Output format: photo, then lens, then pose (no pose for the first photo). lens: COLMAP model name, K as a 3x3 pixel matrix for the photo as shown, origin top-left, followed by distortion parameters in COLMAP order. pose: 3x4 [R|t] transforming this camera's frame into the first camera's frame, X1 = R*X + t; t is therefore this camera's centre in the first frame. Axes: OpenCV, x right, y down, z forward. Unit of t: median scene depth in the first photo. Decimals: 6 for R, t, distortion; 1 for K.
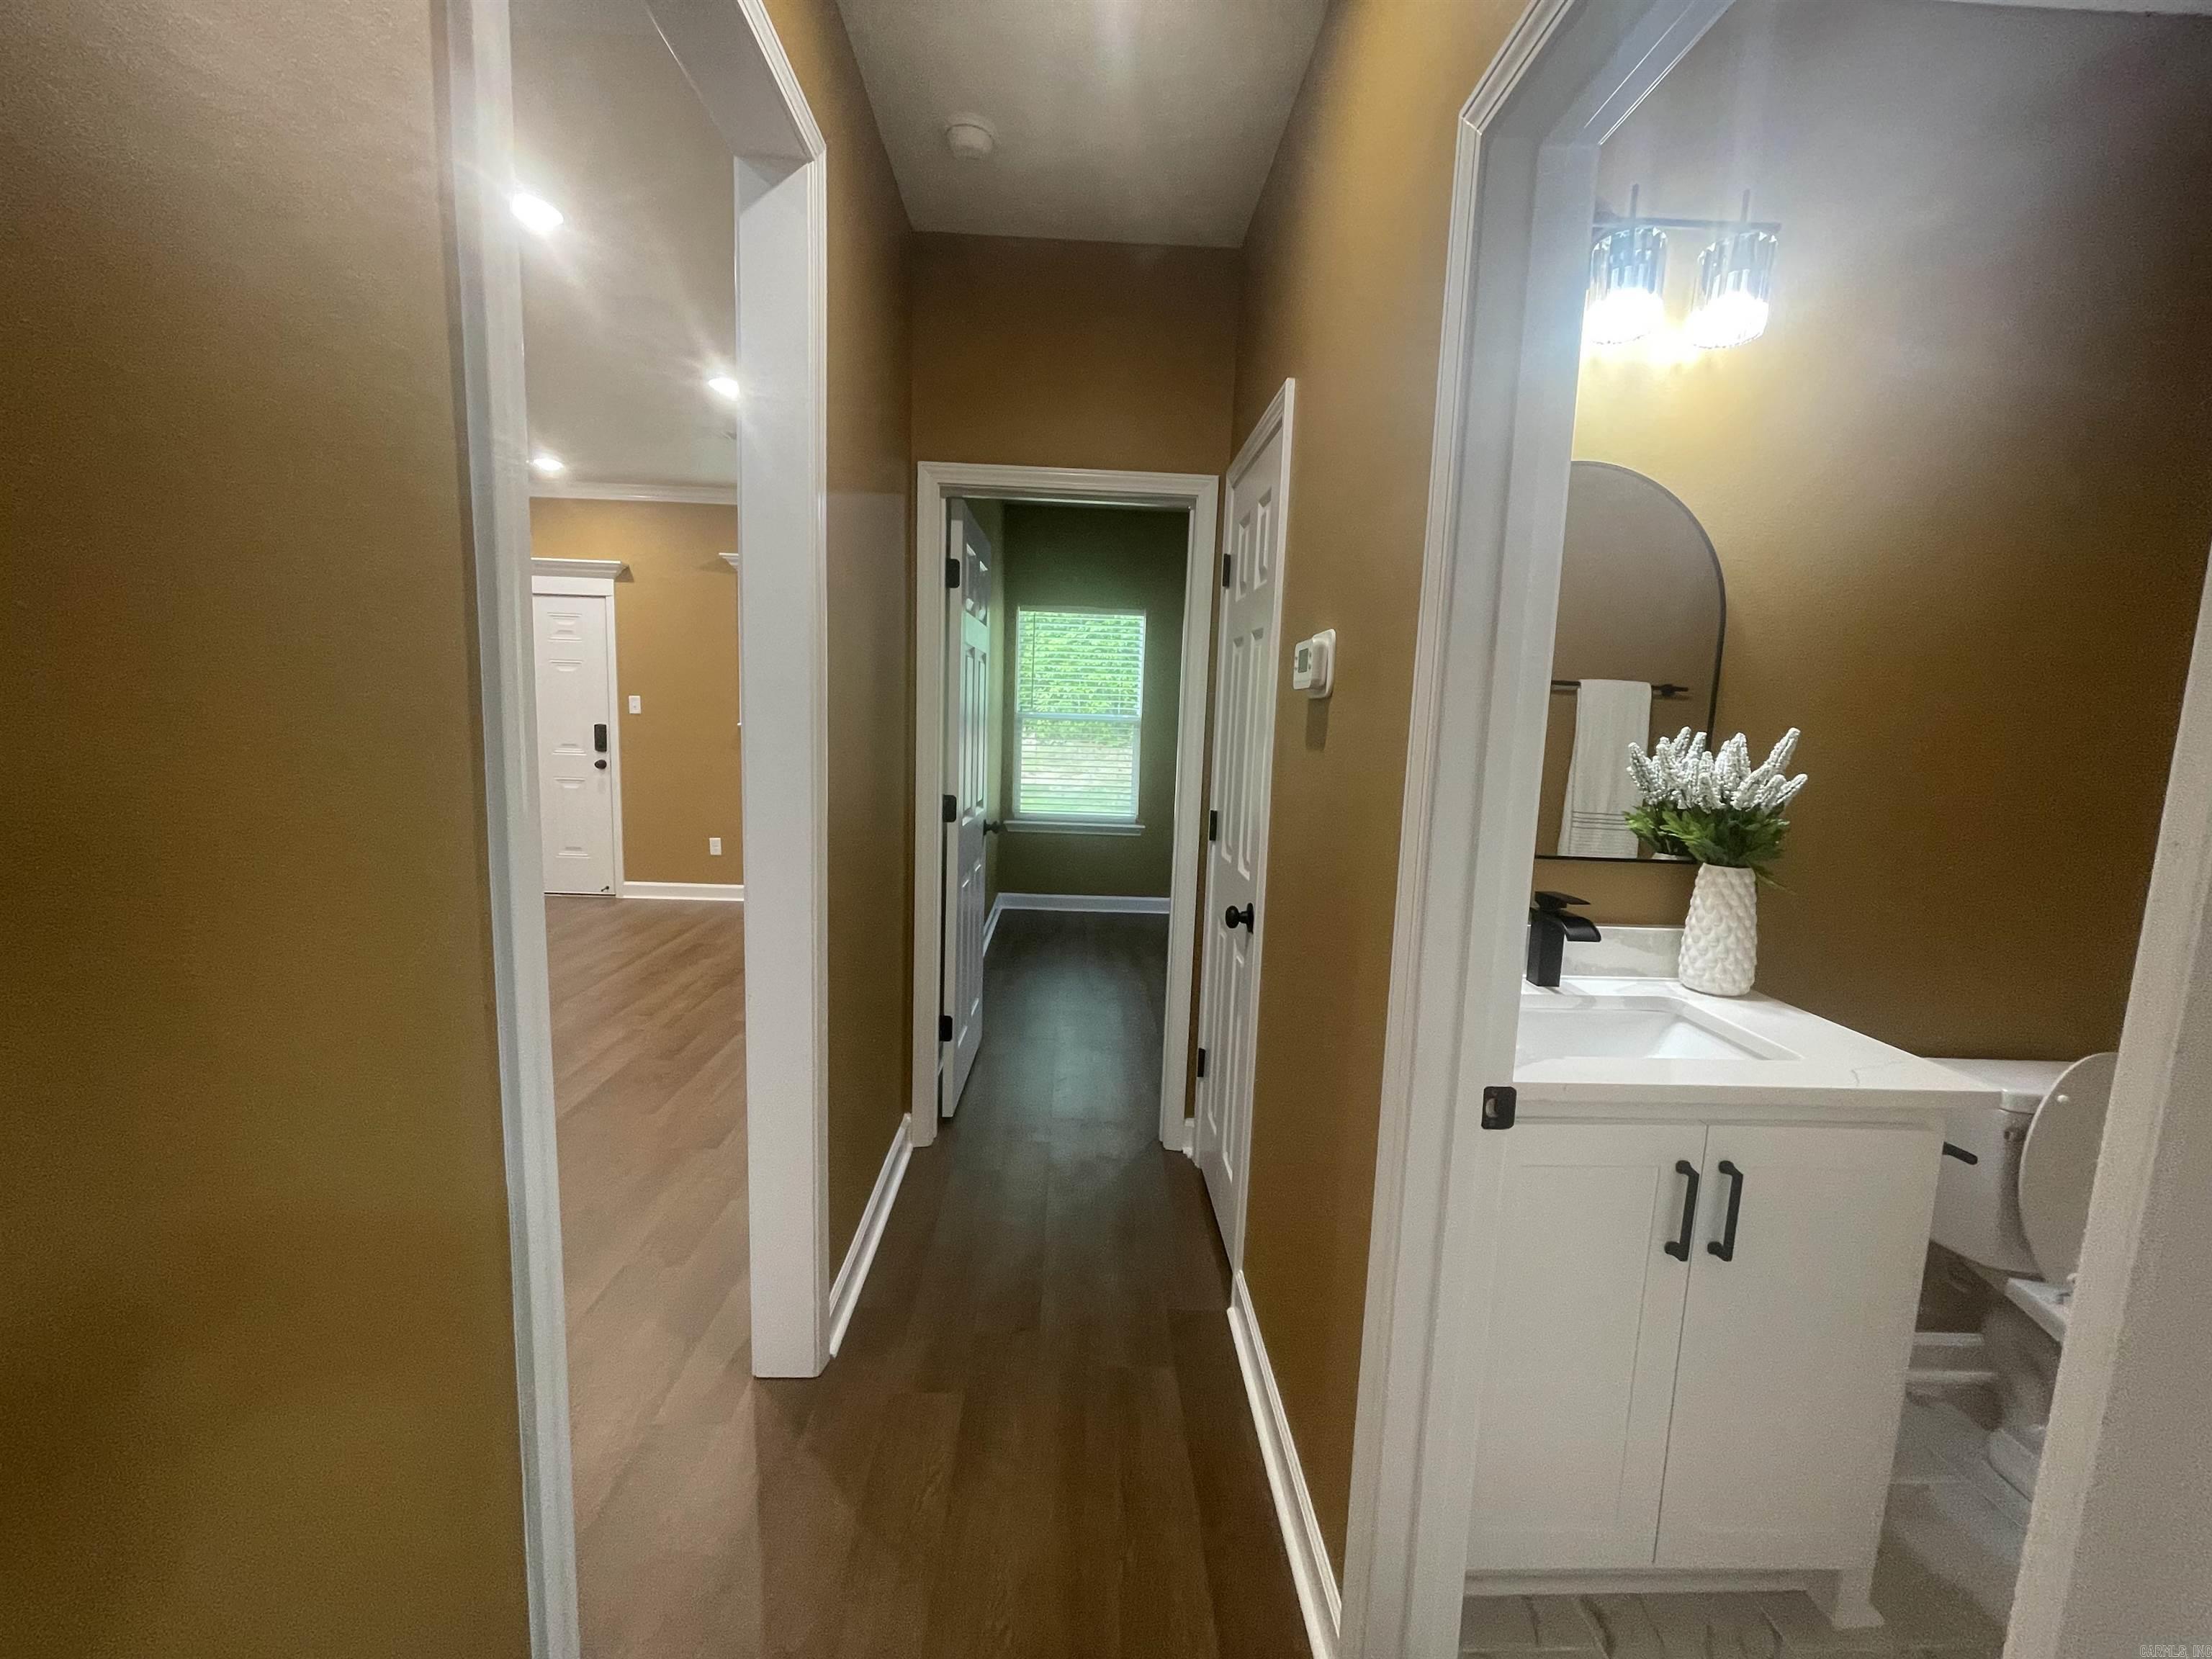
lens RADIAL K [[889.6, 0, 1107.1], [0, 889.6, 824.5], [0, 0, 1]] dist [-0.001560, -0.000094]
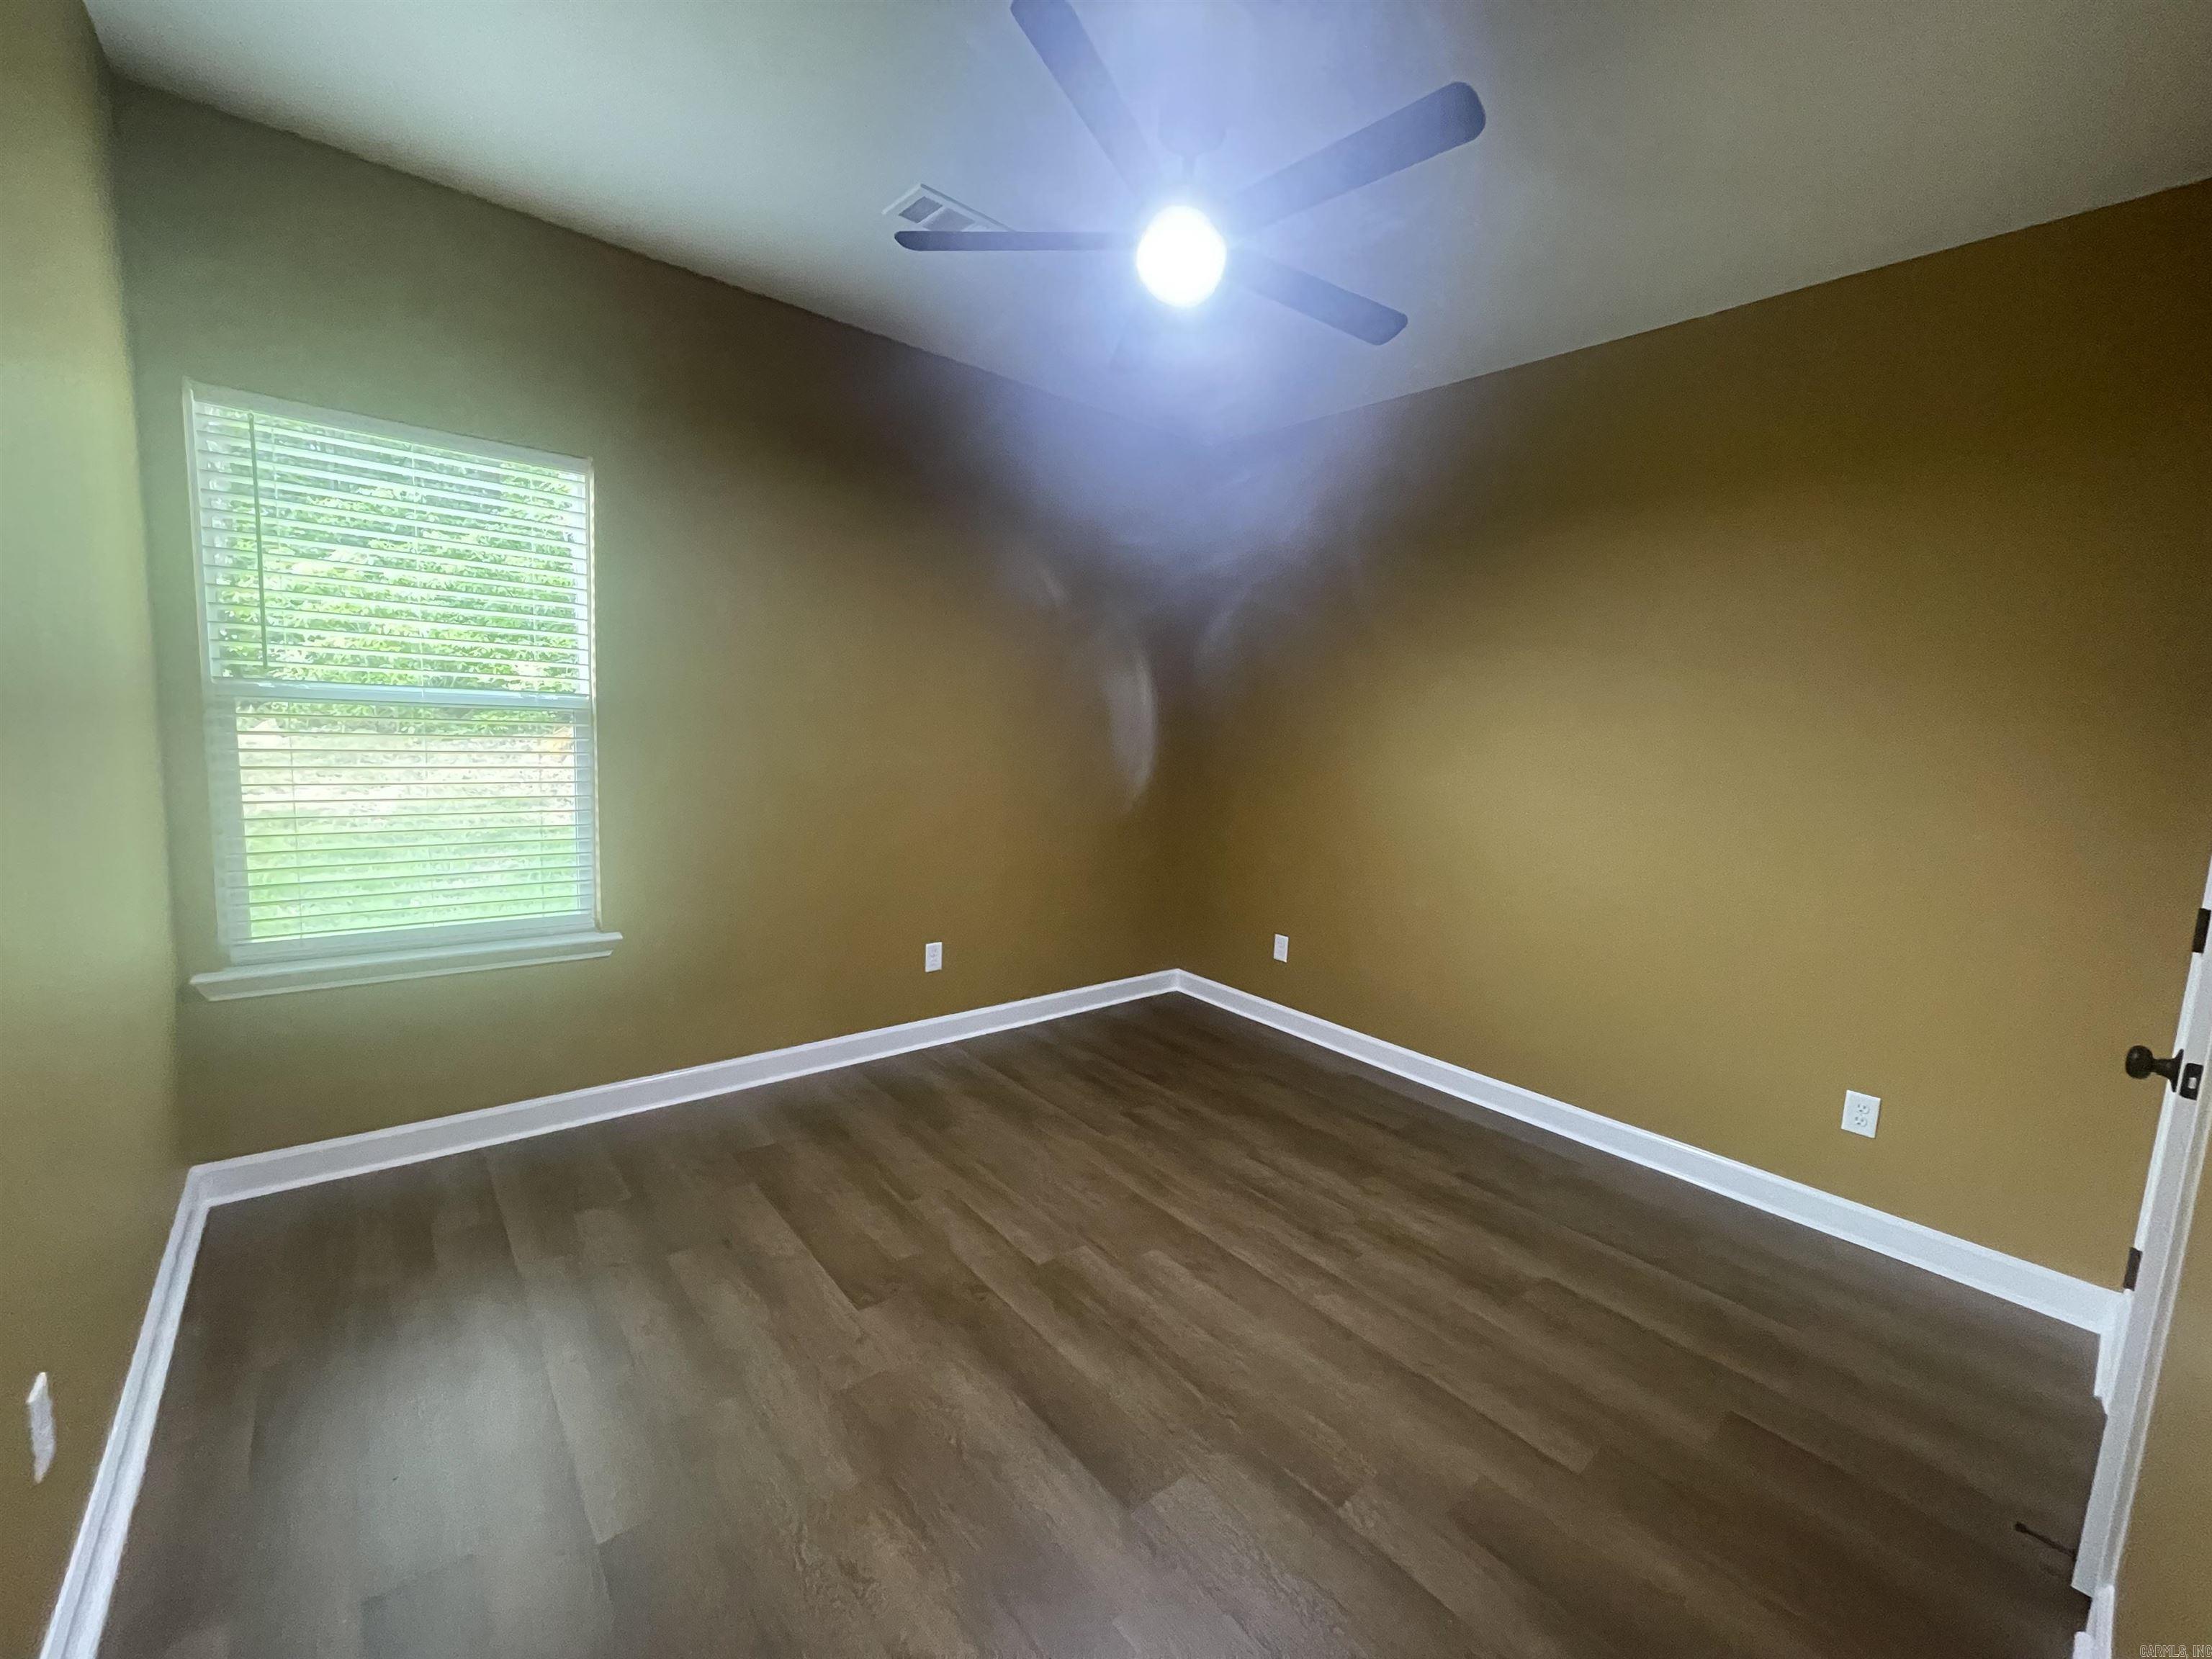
lens RADIAL K [[889.6, 0, 1107.1], [0, 889.6, 824.5], [0, 0, 1]] dist [-0.001560, -0.000094]
pose [[0.785200, -0.069215, 0.615361, -0.092448], [0.055148, 0.997601, 0.041841, -0.142654], [-0.616781, 0.001082, 0.787134, 1.103930]]
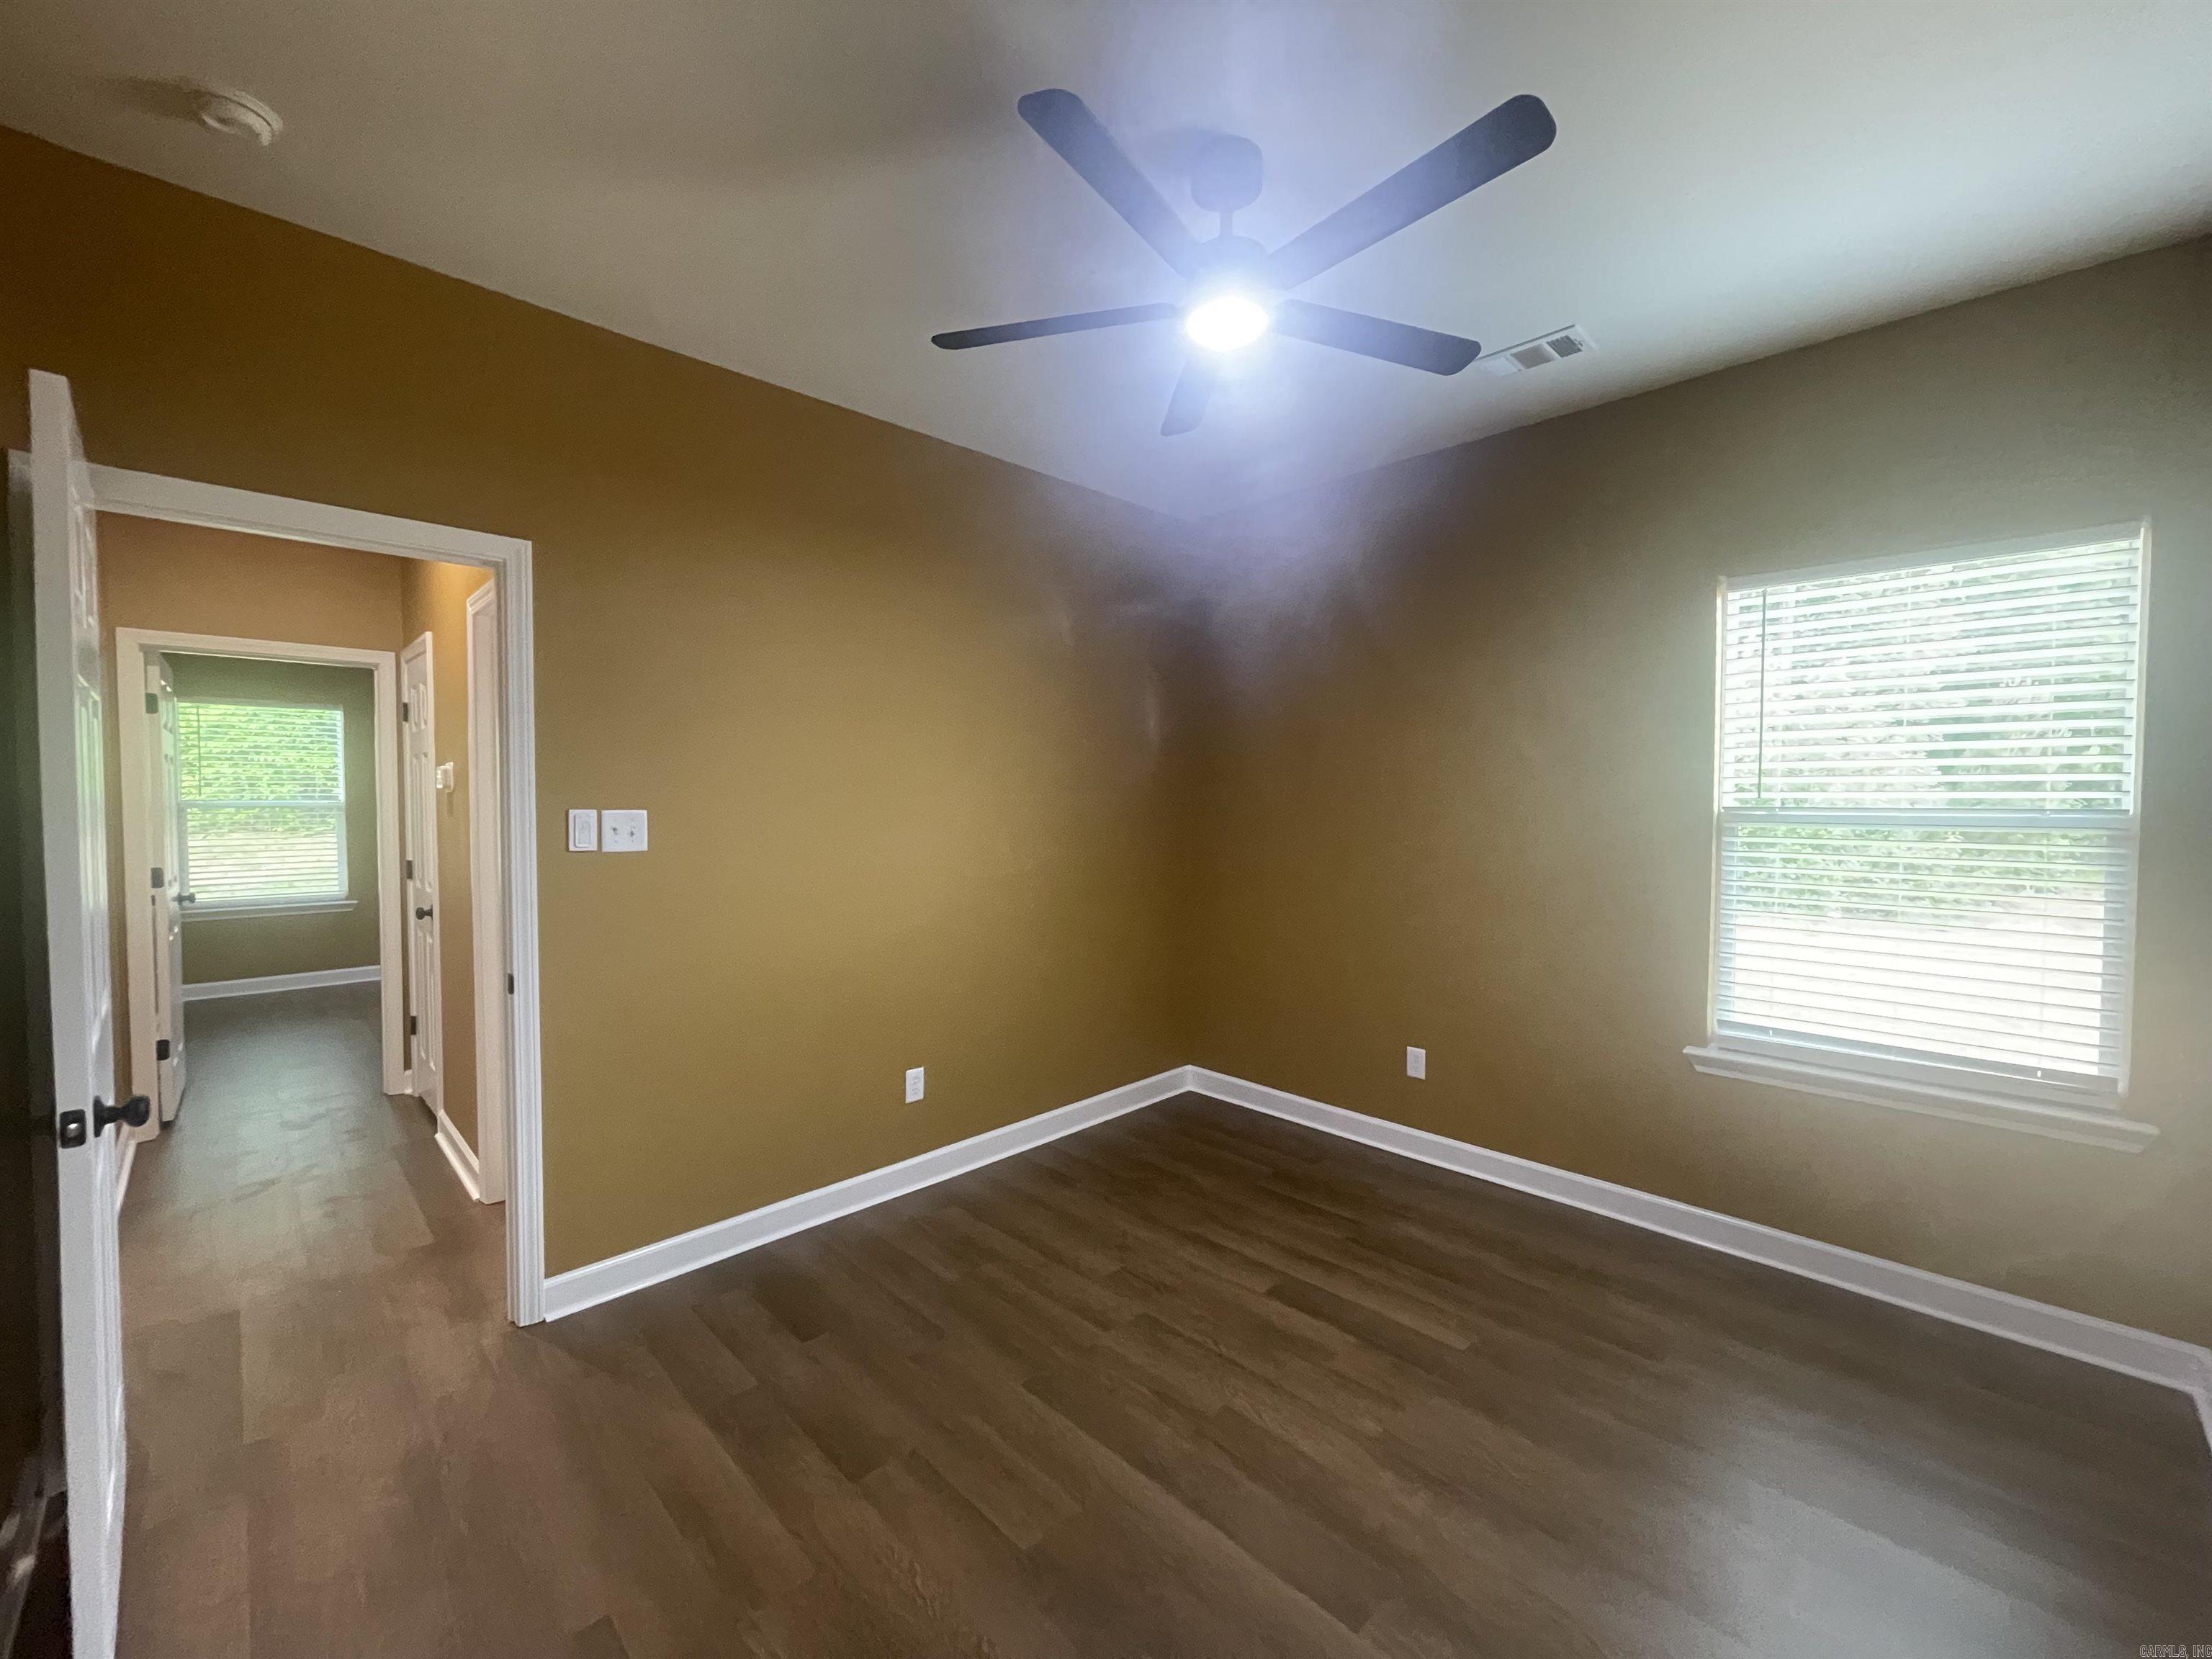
lens RADIAL K [[882.7, 0, 1108.6], [0, 882.7, 819.9], [0, 0, 1]] dist [-0.000220, -0.000280]
pose [[0.730458, -0.056168, 0.680644, -0.032301], [0.111784, 0.993005, -0.038021, 0.102896], [-0.673748, 0.103858, 0.731627, -0.910987]]
